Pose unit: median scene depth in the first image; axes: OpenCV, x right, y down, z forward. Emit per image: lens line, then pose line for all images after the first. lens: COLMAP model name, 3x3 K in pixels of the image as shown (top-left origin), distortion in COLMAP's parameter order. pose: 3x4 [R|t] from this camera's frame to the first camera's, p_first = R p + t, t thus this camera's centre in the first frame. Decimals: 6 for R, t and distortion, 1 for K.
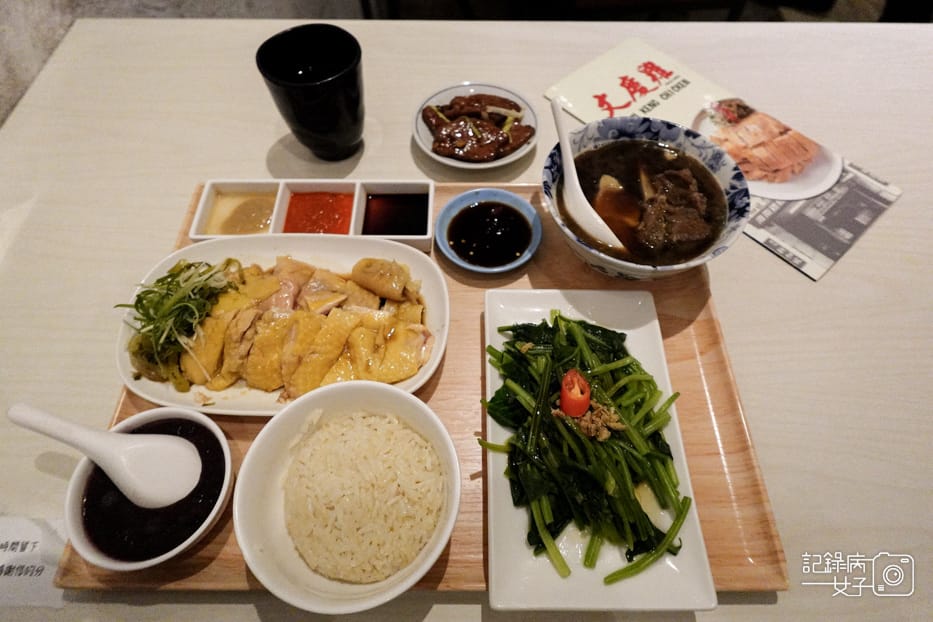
lens RADIAL K [[534.3, 0, 466.5], [0, 534.3, 311.0], [0, 0, 1]] dist [-0.001858, 0.000058]
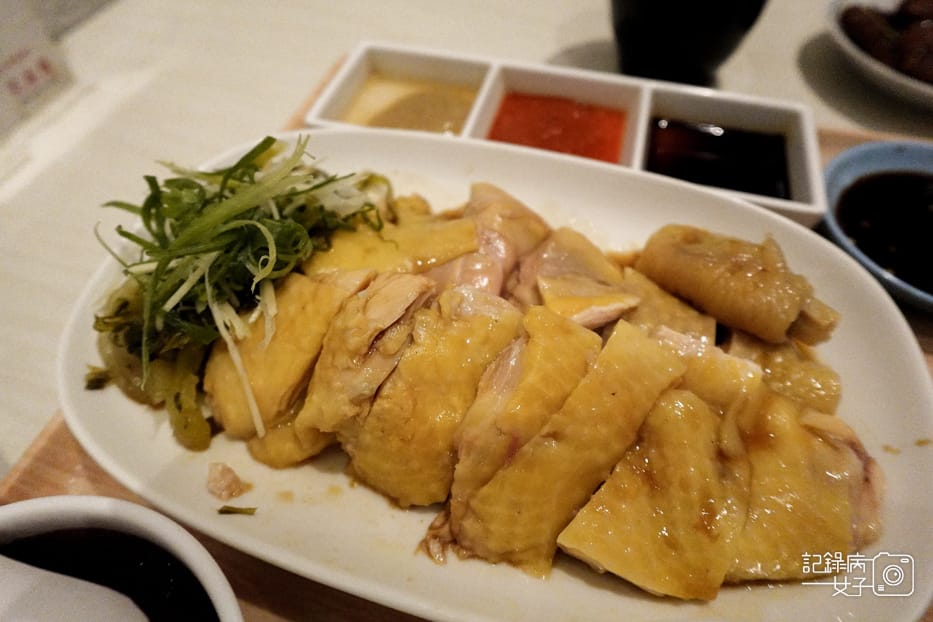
lens RADIAL K [[513.0, 0, 466.5], [0, 513.0, 311.0], [0, 0, 1]] dist [-0.003429, 0.000049]
pose [[0.964690, 0.216944, -0.149358, -0.307119], [-0.228029, 0.971717, -0.061391, 0.033632], [0.131815, 0.093281, 0.986876, 0.656581]]
